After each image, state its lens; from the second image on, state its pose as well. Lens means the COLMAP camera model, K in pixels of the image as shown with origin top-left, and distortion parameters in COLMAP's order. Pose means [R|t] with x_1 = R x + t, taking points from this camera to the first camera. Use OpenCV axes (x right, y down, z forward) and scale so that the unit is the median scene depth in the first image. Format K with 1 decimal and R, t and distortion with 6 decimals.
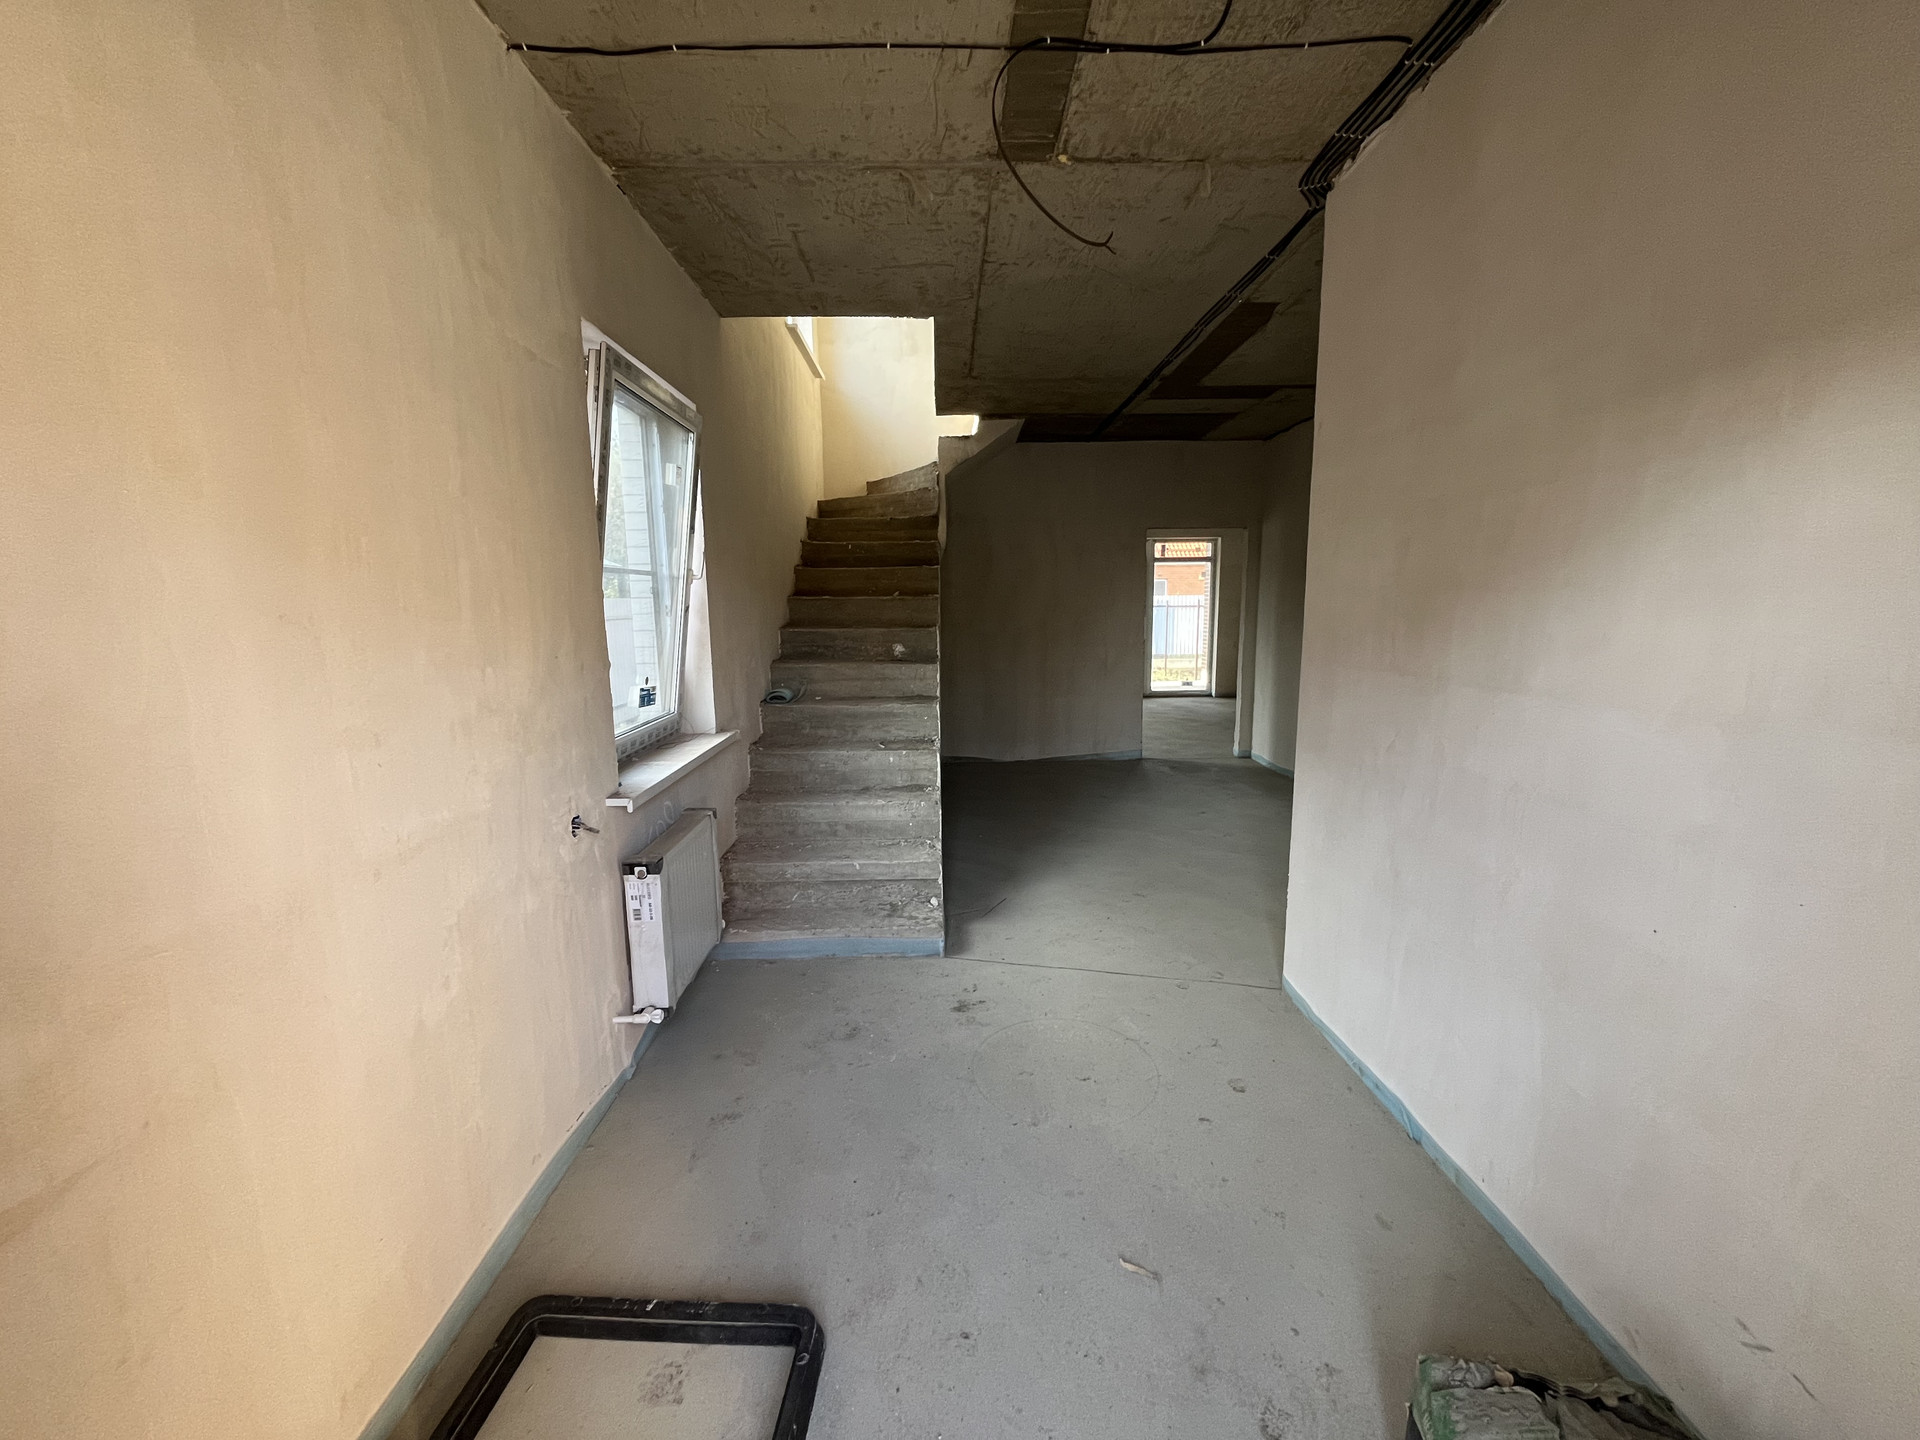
lens RADIAL K [[779.3, 0, 956.7], [0, 779.3, 727.7], [0, 0, 1]] dist [-0.001136, 0.000262]
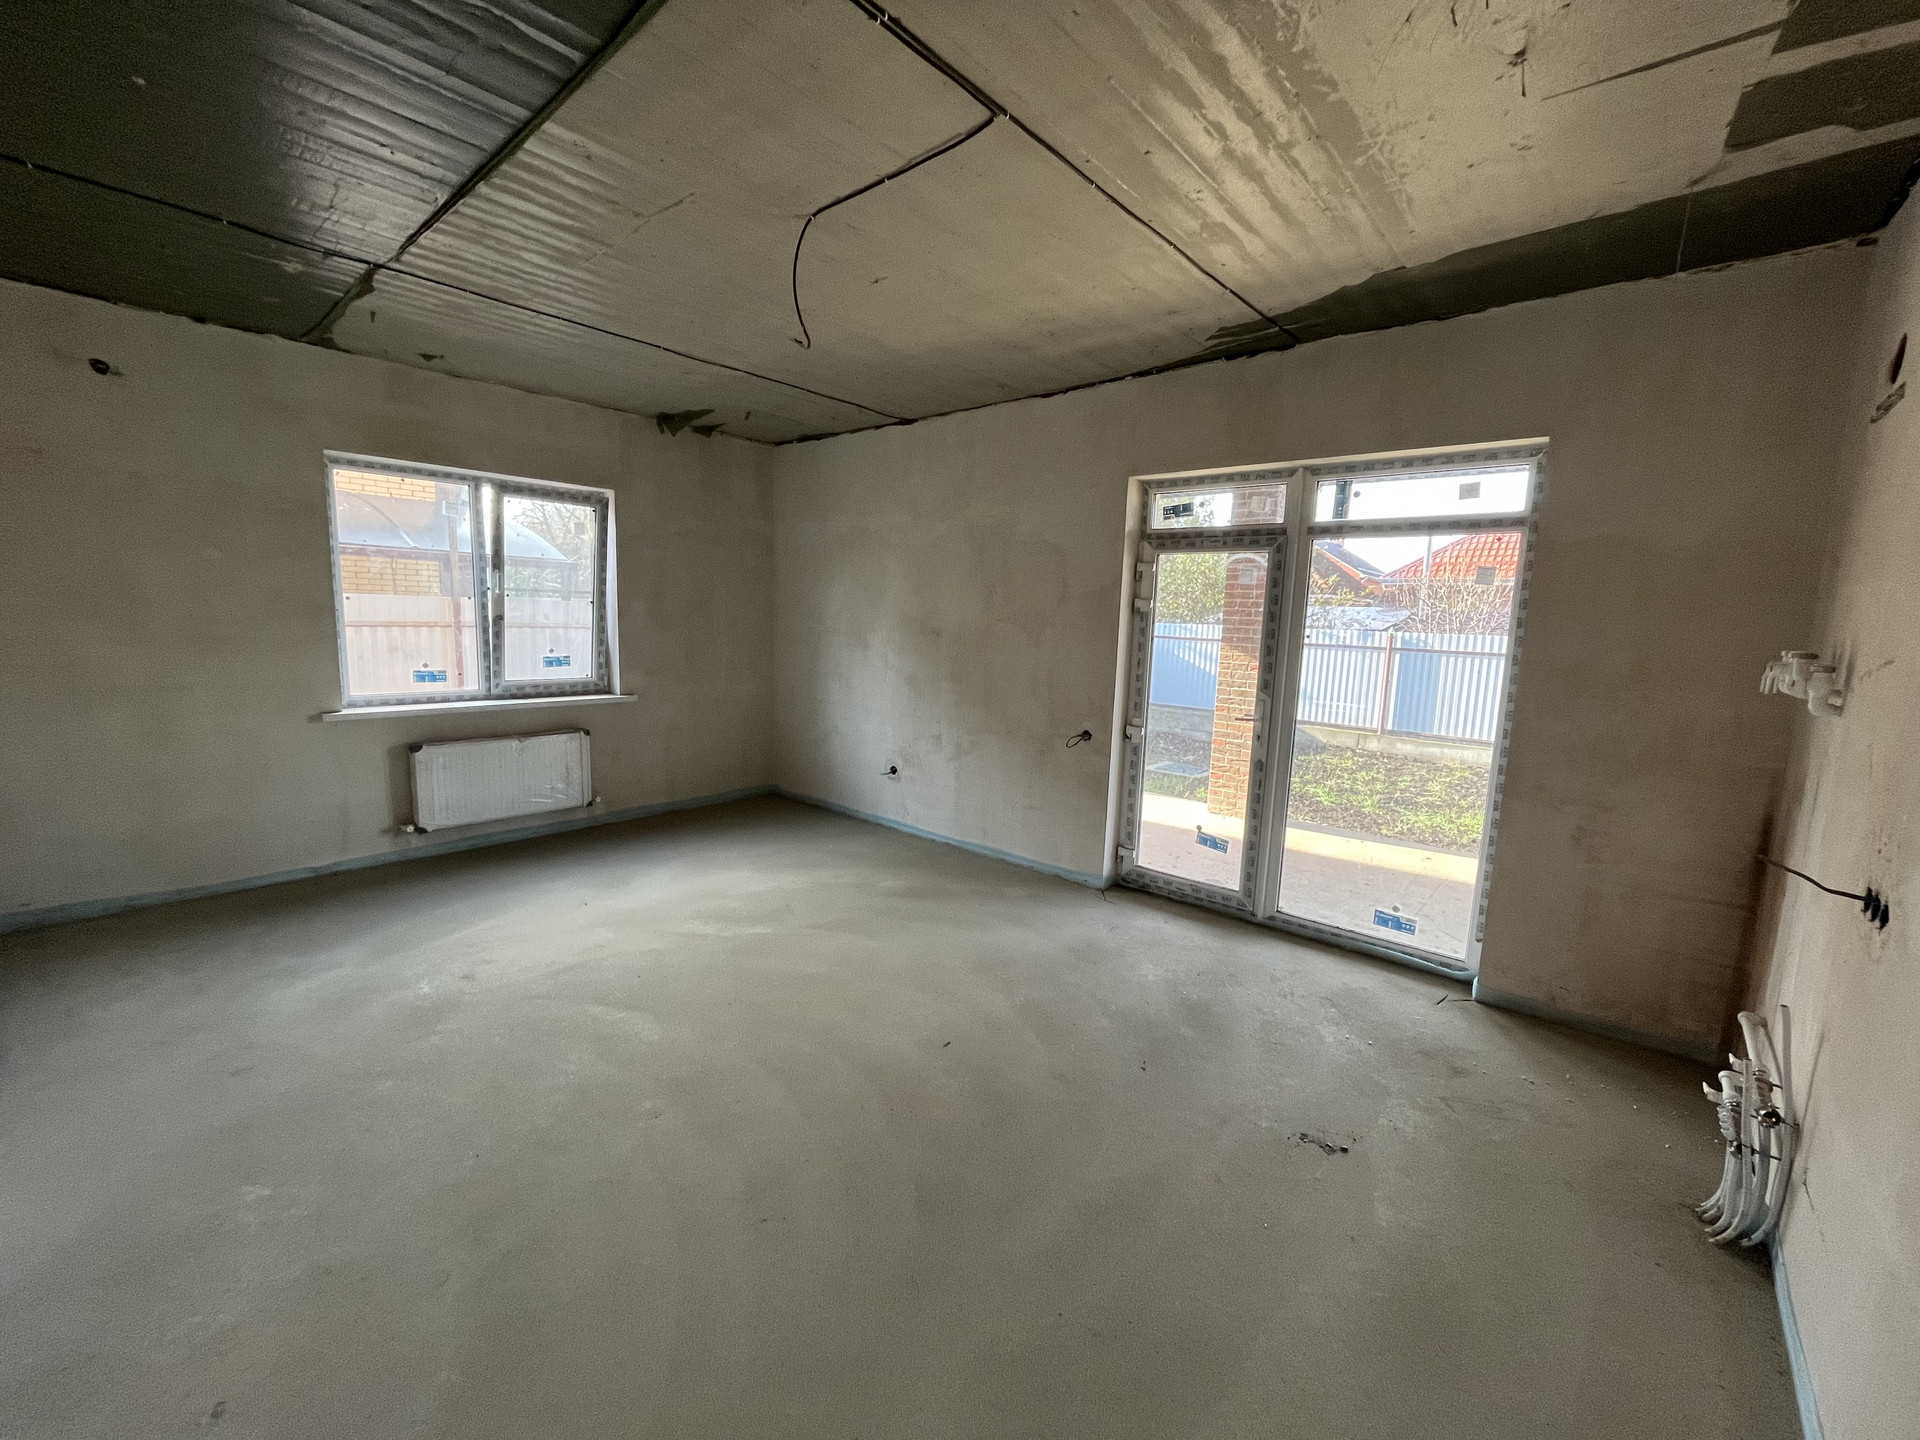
lens RADIAL K [[779.3, 0, 961.5], [0, 779.3, 722.2], [0, 0, 1]] dist [-0.001136, 0.000262]
pose [[0.735254, 0.134531, -0.664307, 0.894802], [-0.159324, 0.986946, 0.023531, -0.282939], [0.658800, 0.088539, 0.747090, 1.571735]]
